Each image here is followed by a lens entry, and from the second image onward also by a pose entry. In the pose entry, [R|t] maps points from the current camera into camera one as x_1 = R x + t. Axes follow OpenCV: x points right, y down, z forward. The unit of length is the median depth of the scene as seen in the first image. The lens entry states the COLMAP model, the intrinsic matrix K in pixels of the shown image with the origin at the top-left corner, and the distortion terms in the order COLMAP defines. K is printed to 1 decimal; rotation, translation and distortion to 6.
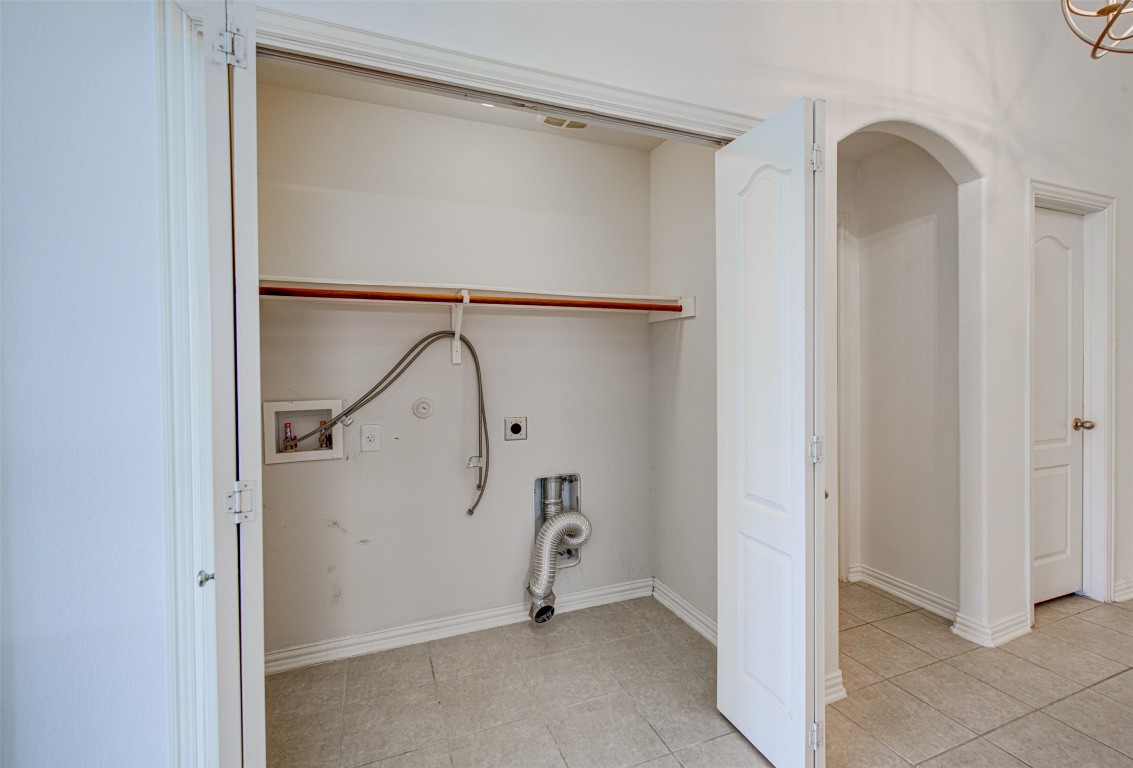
lens RADIAL K [[500.8, 0, 569.5], [0, 500.8, 379.4], [0, 0, 1]] dist [-0.000579, -0.000177]
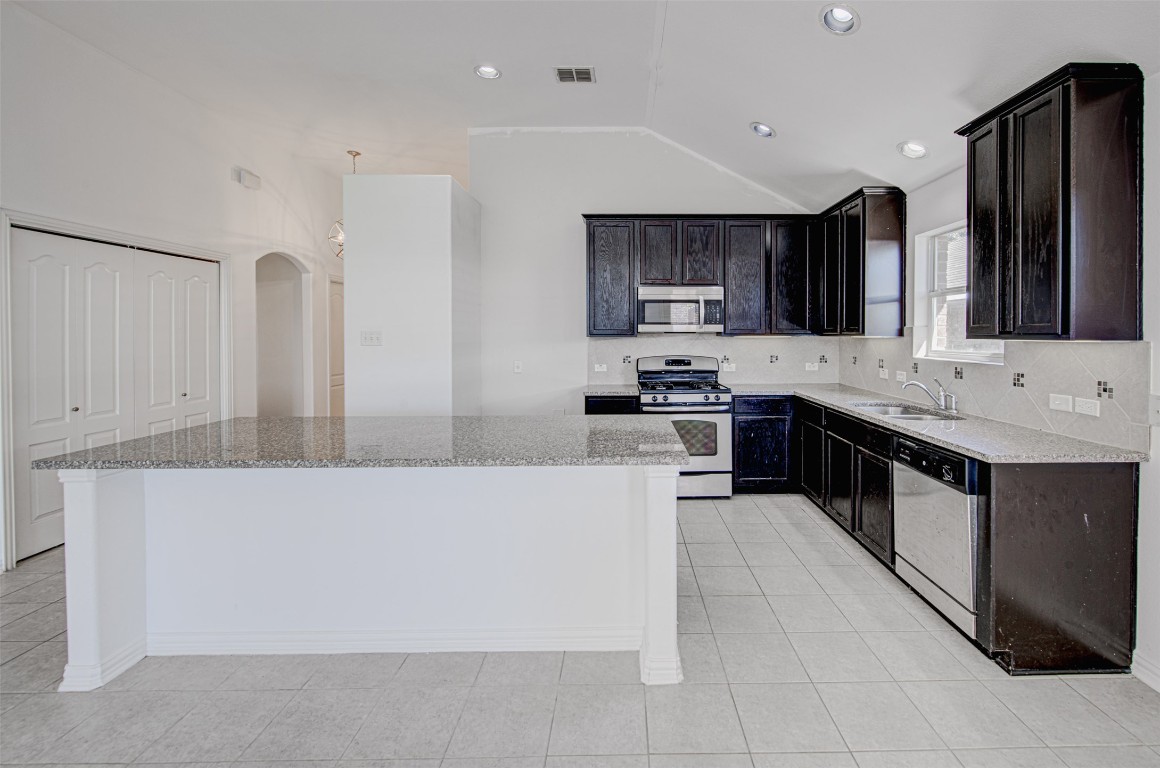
lens RADIAL K [[505.7, 0, 633.0], [0, 505.7, 339.0], [0, 0, 1]] dist [0.001269, -0.002826]
pose [[0.342070, -0.001405, 0.939673, -1.052543], [0.008161, 0.999966, -0.001476, -0.048144], [-0.939639, 0.008174, 0.342070, -1.446496]]
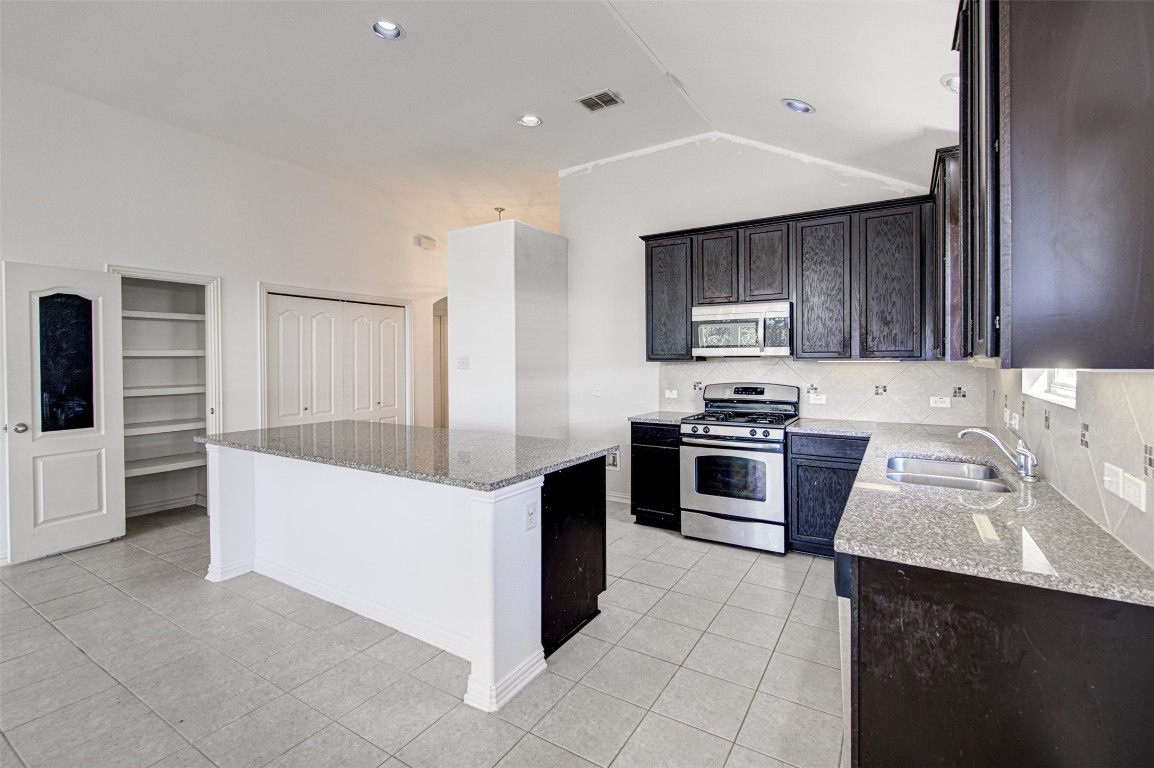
lens RADIAL K [[509.7, 0, 596.6], [0, 509.7, 361.9], [0, 0, 1]] dist [0.004940, 0.000092]
pose [[0.790379, 0.001140, 0.612617, -0.593513], [0.004893, 0.999955, -0.008174, -0.044702], [-0.612599, 0.009458, 0.790338, -2.028789]]
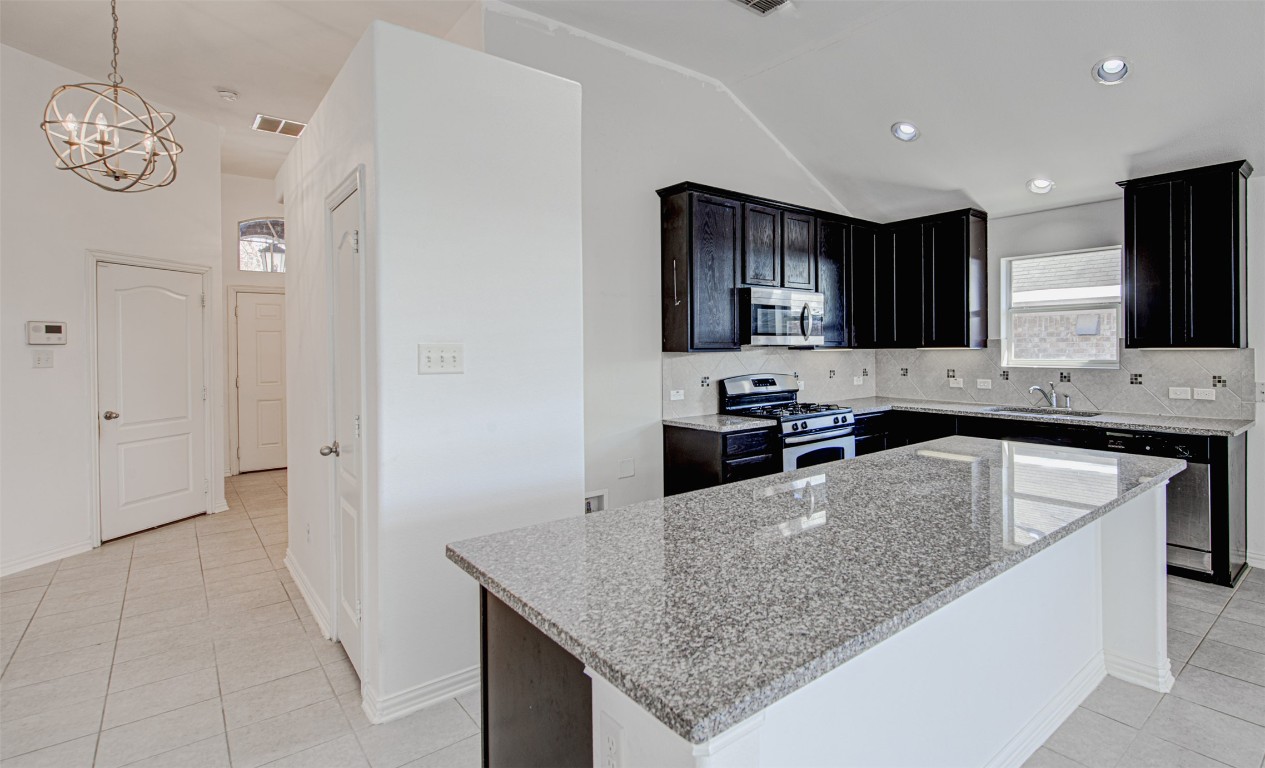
lens RADIAL K [[613.5, 0, 772.1], [0, 613.5, 351.9], [0, 0, 1]] dist [0.003711, -0.000848]
pose [[-0.387912, 0.004309, 0.921686, -0.946410], [0.022285, 0.999741, 0.004705, -0.064688], [-0.921427, 0.022365, -0.387908, -0.129570]]
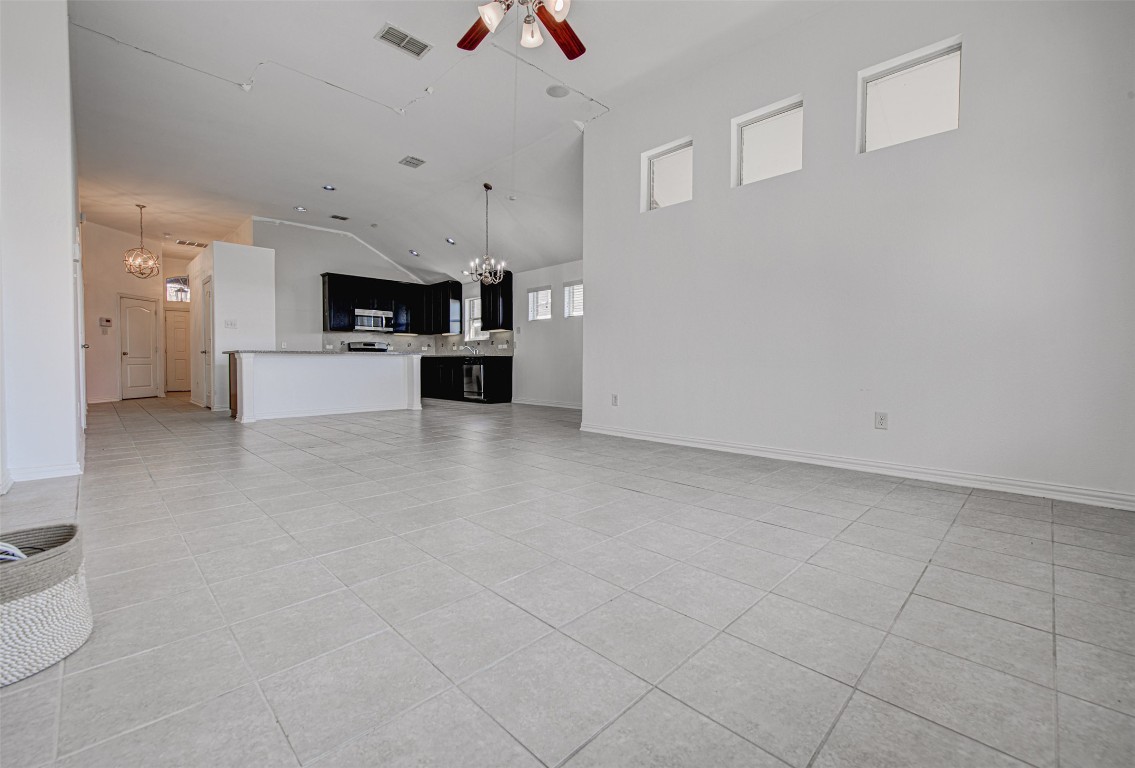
lens RADIAL K [[471.3, 0, 564.1], [0, 471.3, 372.9], [0, 0, 1]] dist [-0.002318, 0.000130]
pose [[-0.397547, -0.012628, 0.917495, -3.641429], [0.012321, 0.999742, 0.019099, 0.242762], [-0.917499, 0.018897, -0.397289, -0.827887]]
